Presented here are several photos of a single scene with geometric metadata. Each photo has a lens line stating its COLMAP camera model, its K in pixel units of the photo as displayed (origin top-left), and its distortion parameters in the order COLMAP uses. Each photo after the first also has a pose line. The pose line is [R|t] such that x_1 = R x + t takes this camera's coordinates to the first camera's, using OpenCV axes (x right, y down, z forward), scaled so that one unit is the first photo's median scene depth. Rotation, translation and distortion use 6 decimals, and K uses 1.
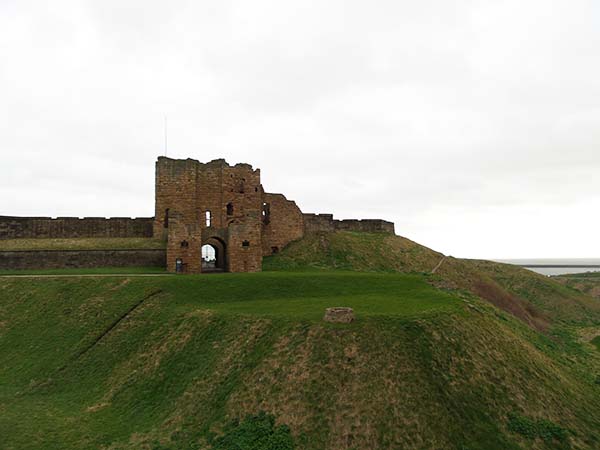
lens RADIAL K [[430.6, 0, 300.0], [0, 430.6, 225.0], [0, 0, 1]] dist [-0.005080, -0.000654]
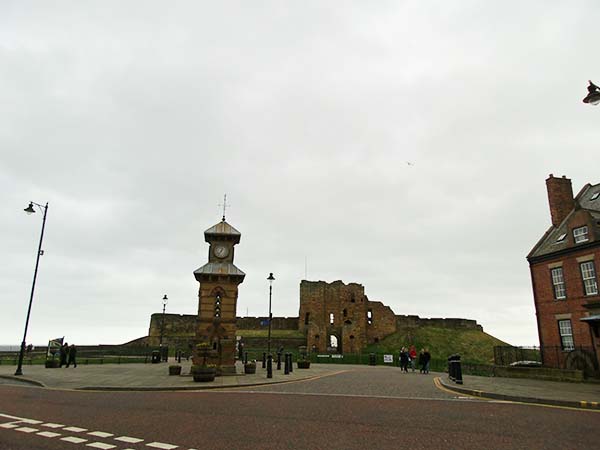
lens RADIAL K [[430.6, 0, 300.0], [0, 430.6, 225.0], [0, 0, 1]] dist [-0.005080, -0.000654]
pose [[0.955520, -0.048514, -0.290907, 0.149931], [-0.008534, 0.981416, -0.191702, -0.048223], [0.294801, 0.185658, 0.937349, -0.570588]]
